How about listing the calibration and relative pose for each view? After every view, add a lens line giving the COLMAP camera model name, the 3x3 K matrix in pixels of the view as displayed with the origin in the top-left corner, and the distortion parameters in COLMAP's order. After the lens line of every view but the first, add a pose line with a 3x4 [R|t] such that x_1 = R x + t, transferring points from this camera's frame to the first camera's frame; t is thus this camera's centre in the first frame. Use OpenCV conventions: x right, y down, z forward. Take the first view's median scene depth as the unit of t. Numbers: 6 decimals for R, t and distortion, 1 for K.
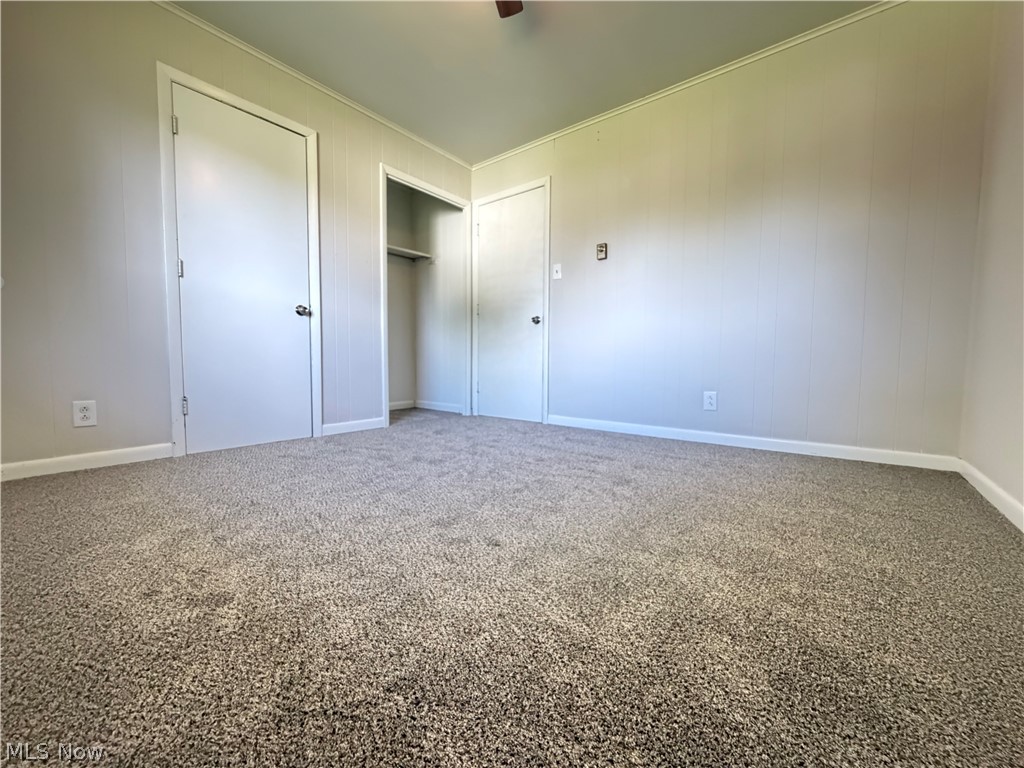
lens RADIAL K [[410.2, 0, 509.2], [0, 410.2, 383.9], [0, 0, 1]] dist [0.000281, -0.000191]
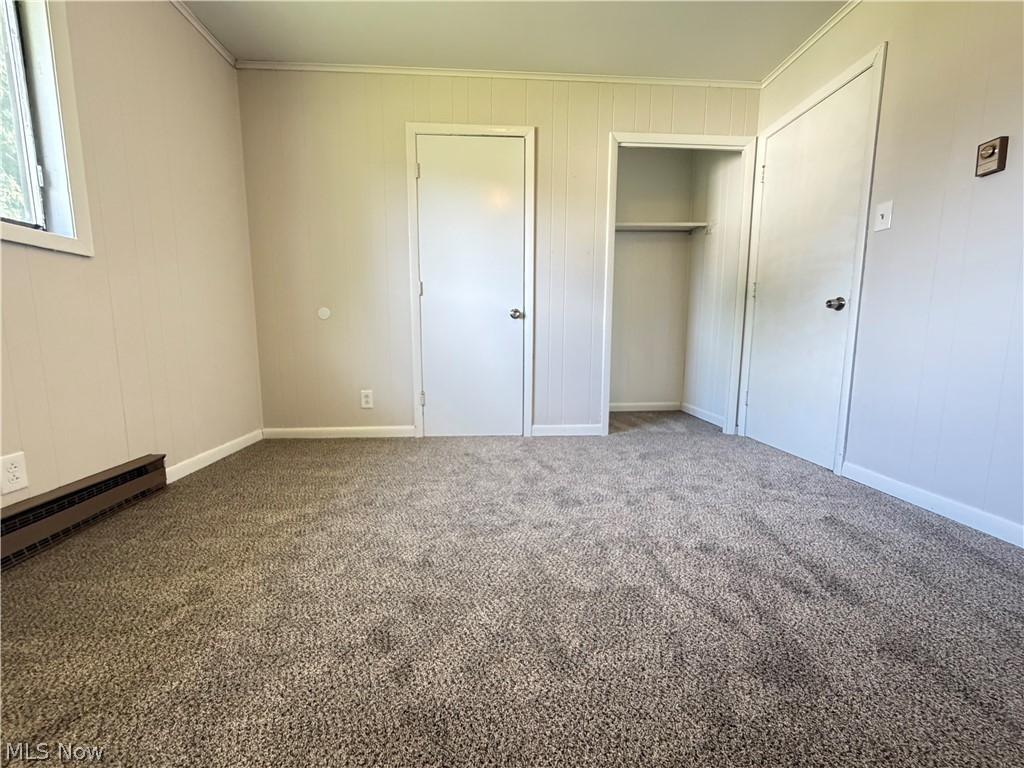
lens RADIAL K [[410.2, 0, 512.7], [0, 410.2, 383.2], [0, 0, 1]] dist [0.000281, -0.000191]
pose [[0.669698, 0.086126, -0.737623, 0.248645], [-0.041710, 0.996047, 0.078431, -0.080409], [0.741462, -0.021759, 0.670642, 0.281995]]
